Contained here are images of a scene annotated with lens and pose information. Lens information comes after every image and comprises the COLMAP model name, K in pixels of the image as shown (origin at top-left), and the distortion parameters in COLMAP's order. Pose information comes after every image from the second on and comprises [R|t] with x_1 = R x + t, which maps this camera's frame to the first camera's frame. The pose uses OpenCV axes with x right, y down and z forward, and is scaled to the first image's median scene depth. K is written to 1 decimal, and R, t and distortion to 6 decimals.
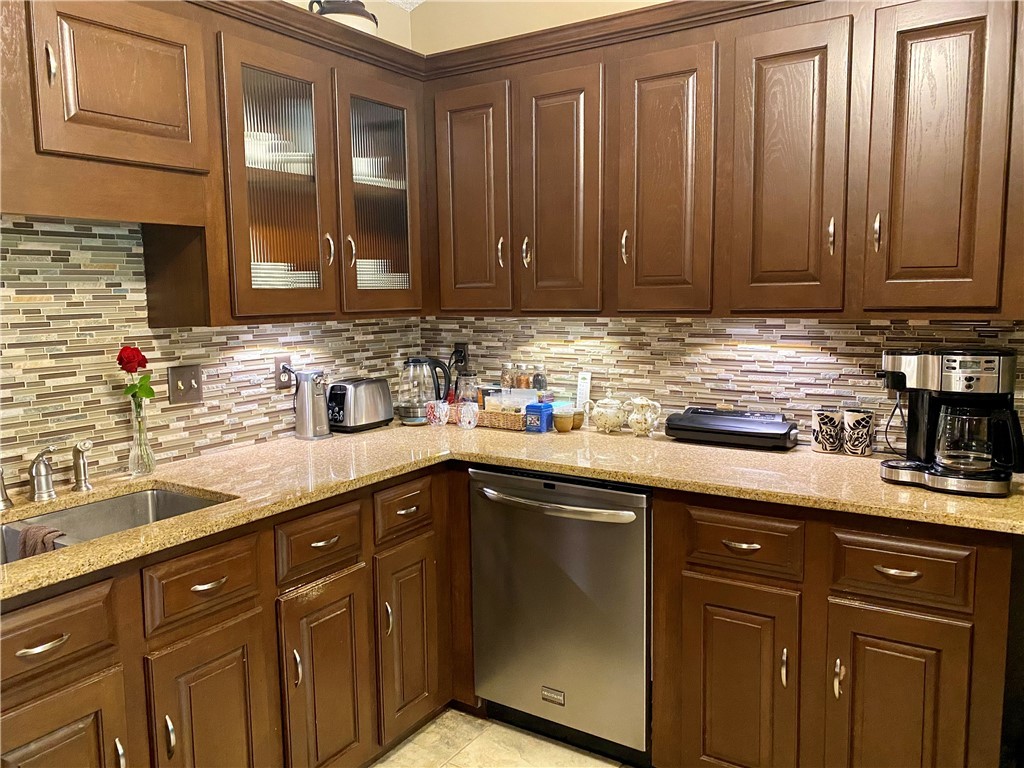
lens RADIAL K [[780.2, 0, 506.0], [0, 780.2, 384.8], [0, 0, 1]] dist [0.101213, -0.174956]
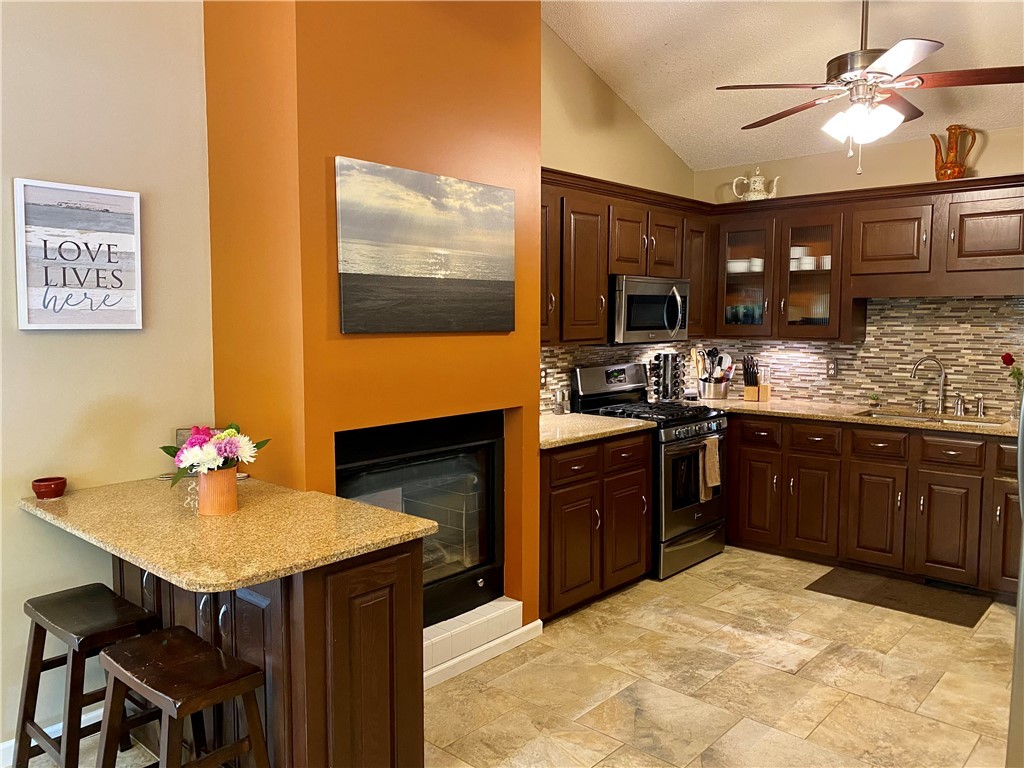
lens RADIAL K [[784.7, 0, 512.0], [0, 784.7, 384.0], [0, 0, 1]] dist [0.034768, -0.007300]
pose [[-0.157530, 0.101335, -0.982301, 1.585350], [-0.118087, 0.985650, 0.120618, -0.059480], [0.980428, 0.134998, -0.143303, 0.032881]]
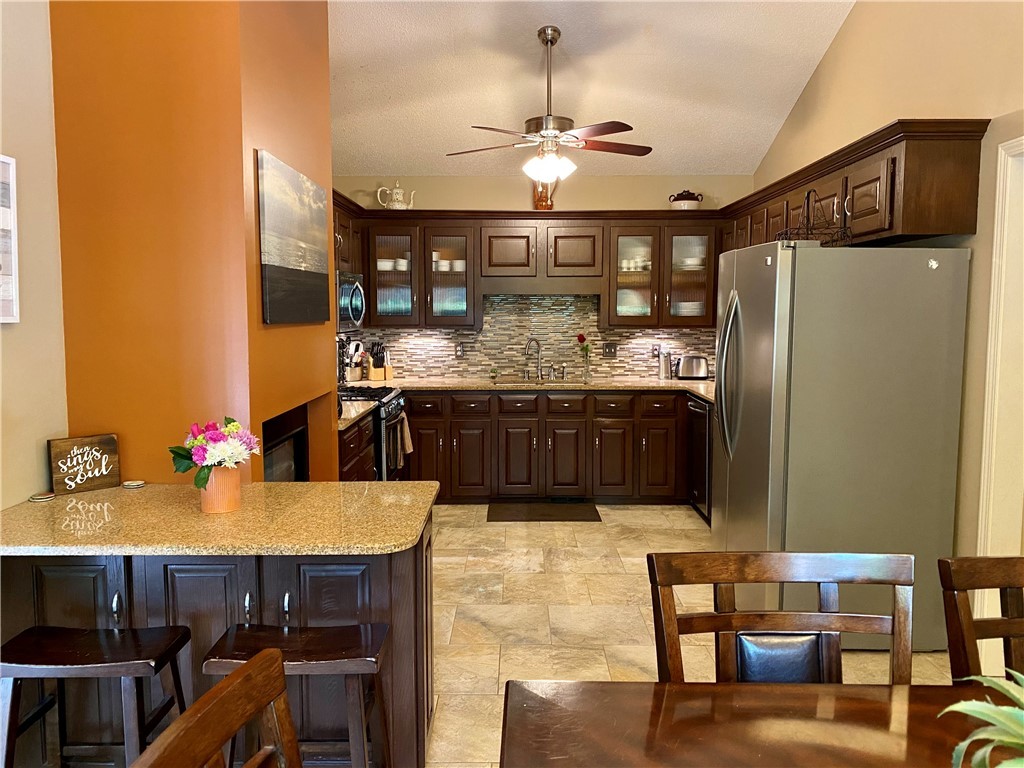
lens RADIAL K [[778.4, 0, 512.5], [0, 778.4, 379.3], [0, 0, 1]] dist [0.100280, -0.160952]
pose [[0.537313, 0.091073, -0.838451, 1.667147], [-0.110549, 0.993180, 0.037036, 0.035968], [0.836106, 0.072790, 0.543717, -0.720588]]
